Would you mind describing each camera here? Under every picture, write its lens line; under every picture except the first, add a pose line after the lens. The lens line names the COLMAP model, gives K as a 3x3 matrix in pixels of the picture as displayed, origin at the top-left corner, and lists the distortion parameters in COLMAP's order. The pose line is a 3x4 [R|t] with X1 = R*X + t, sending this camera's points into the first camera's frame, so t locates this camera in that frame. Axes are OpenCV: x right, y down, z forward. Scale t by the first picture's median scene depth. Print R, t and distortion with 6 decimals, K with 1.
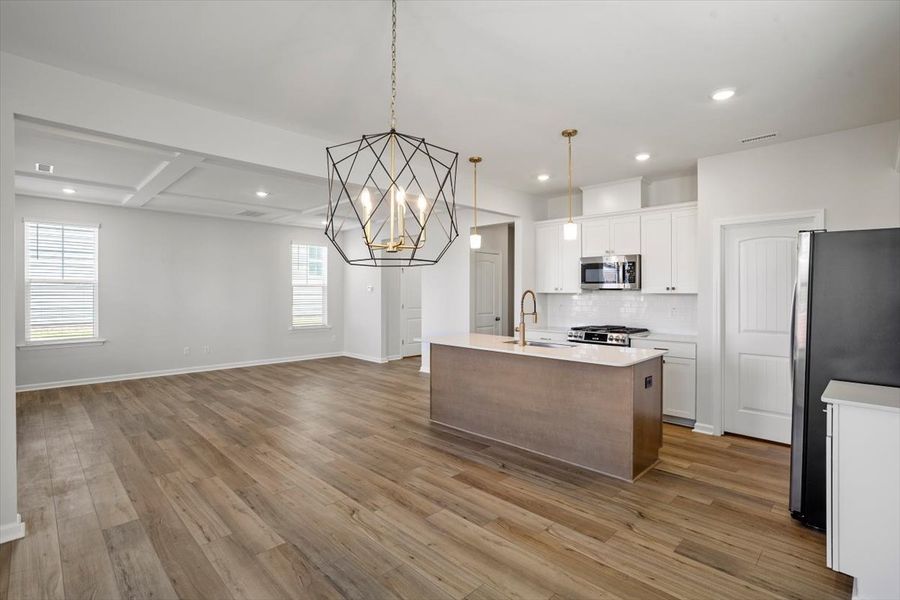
lens RADIAL K [[432.6, 0, 453.4], [0, 432.6, 294.6], [0, 0, 1]] dist [-0.035305, 0.014888]
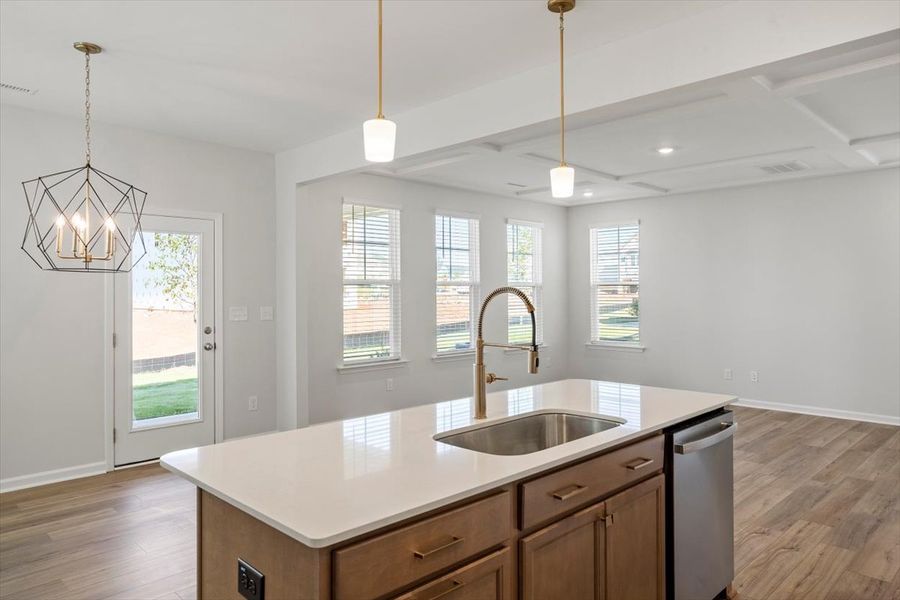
lens RADIAL K [[598.4, 0, 452.2], [0, 598.4, 285.4], [0, 0, 1]] dist [-0.009936, 0.012899]
pose [[-0.003898, -0.017869, -0.999833, 0.668994], [-0.001227, 0.999840, -0.017865, -0.000447], [0.999992, 0.001157, -0.003919, 0.874245]]
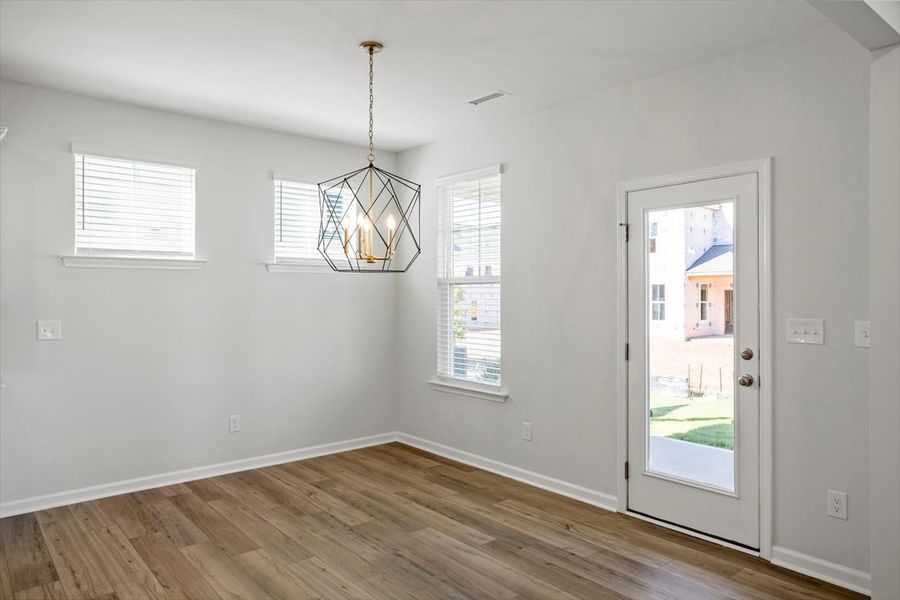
lens RADIAL K [[598.4, 0, 451.9], [0, 598.4, 294.1], [0, 0, 1]] dist [-0.009936, 0.012899]
pose [[-0.996328, -0.002779, 0.085568, -0.218478], [-0.002489, 0.999991, 0.003494, -0.006443], [-0.085577, 0.003268, -0.996326, 1.140254]]
